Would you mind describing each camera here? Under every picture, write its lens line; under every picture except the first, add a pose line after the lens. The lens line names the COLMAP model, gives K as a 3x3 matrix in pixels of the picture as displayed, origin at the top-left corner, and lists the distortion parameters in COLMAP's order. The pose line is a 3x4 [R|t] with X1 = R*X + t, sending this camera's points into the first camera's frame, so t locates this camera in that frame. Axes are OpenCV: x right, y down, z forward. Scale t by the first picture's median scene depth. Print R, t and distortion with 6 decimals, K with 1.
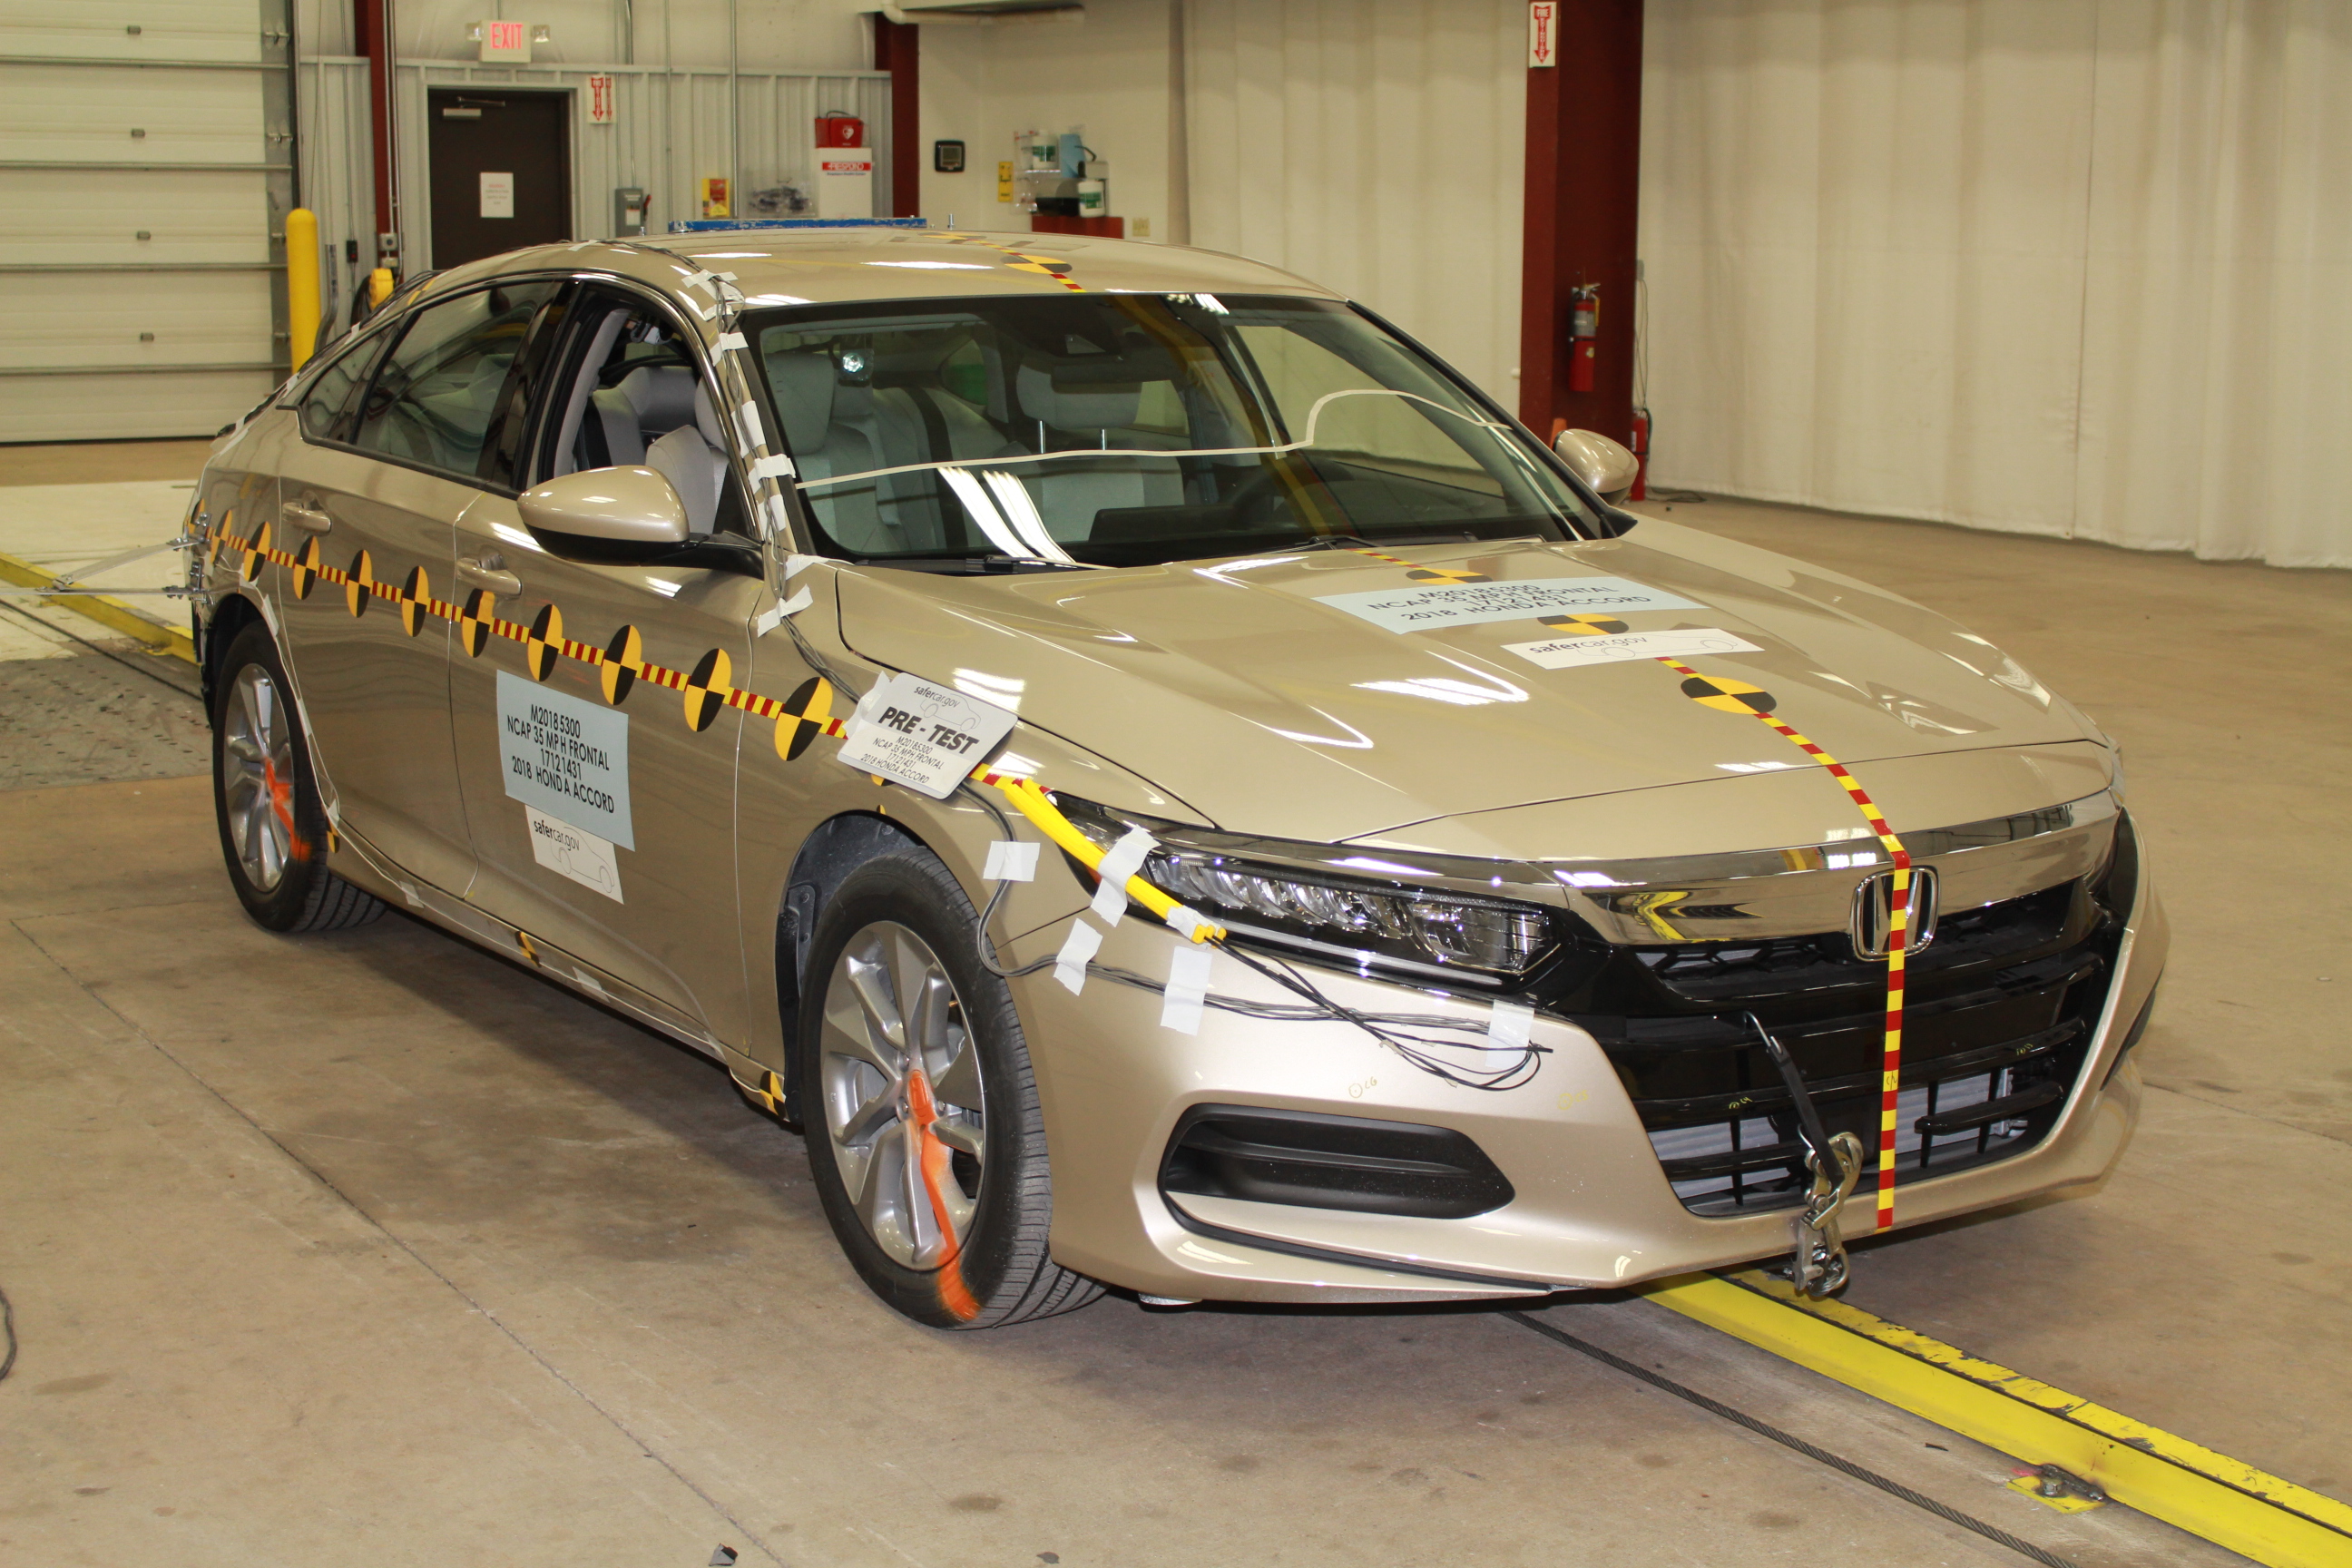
lens RADIAL K [[3419.9, 0, 1176.0], [0, 3419.9, 784.0], [0, 0, 1]] dist [-0.048972, -0.001490]
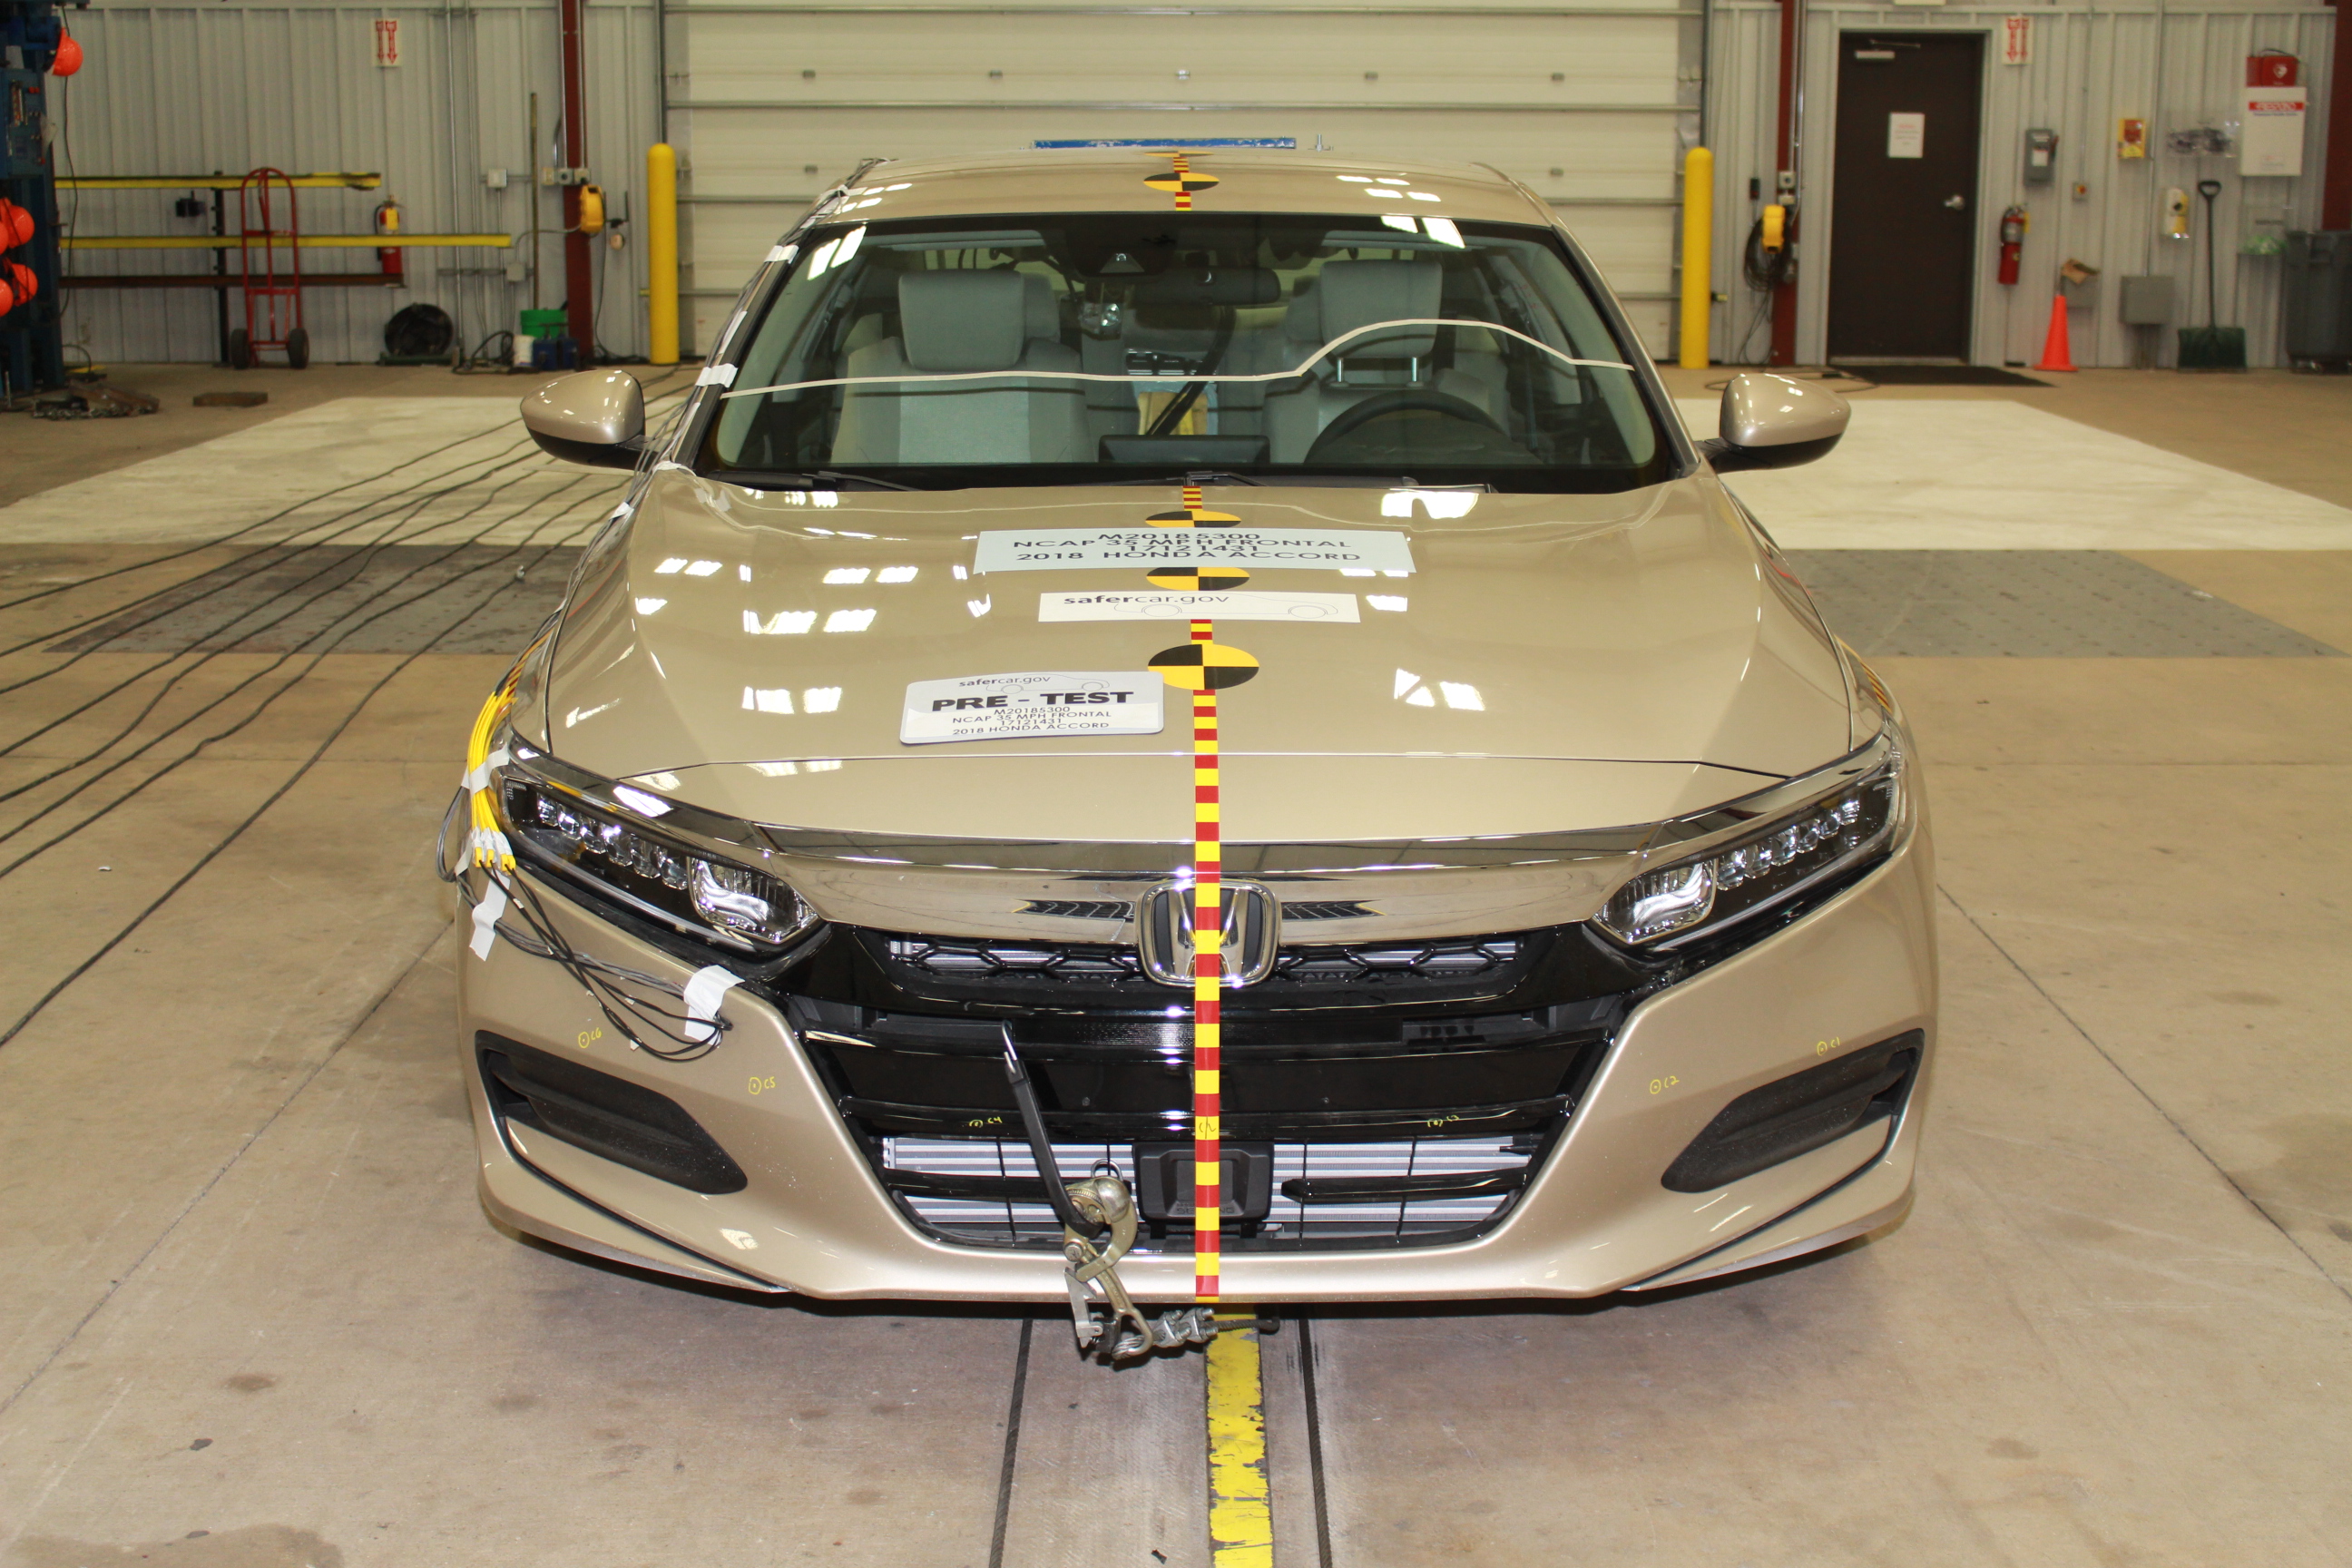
lens RADIAL K [[3199.9, 0, 1176.0], [0, 3199.9, 784.0], [0, 0, 1]] dist [-0.098834, 0.172997]
pose [[0.838110, 0.100974, -0.536075, 0.155018], [-0.086333, 0.994886, 0.052420, -0.009968], [0.538627, 0.002347, 0.842541, 0.079745]]
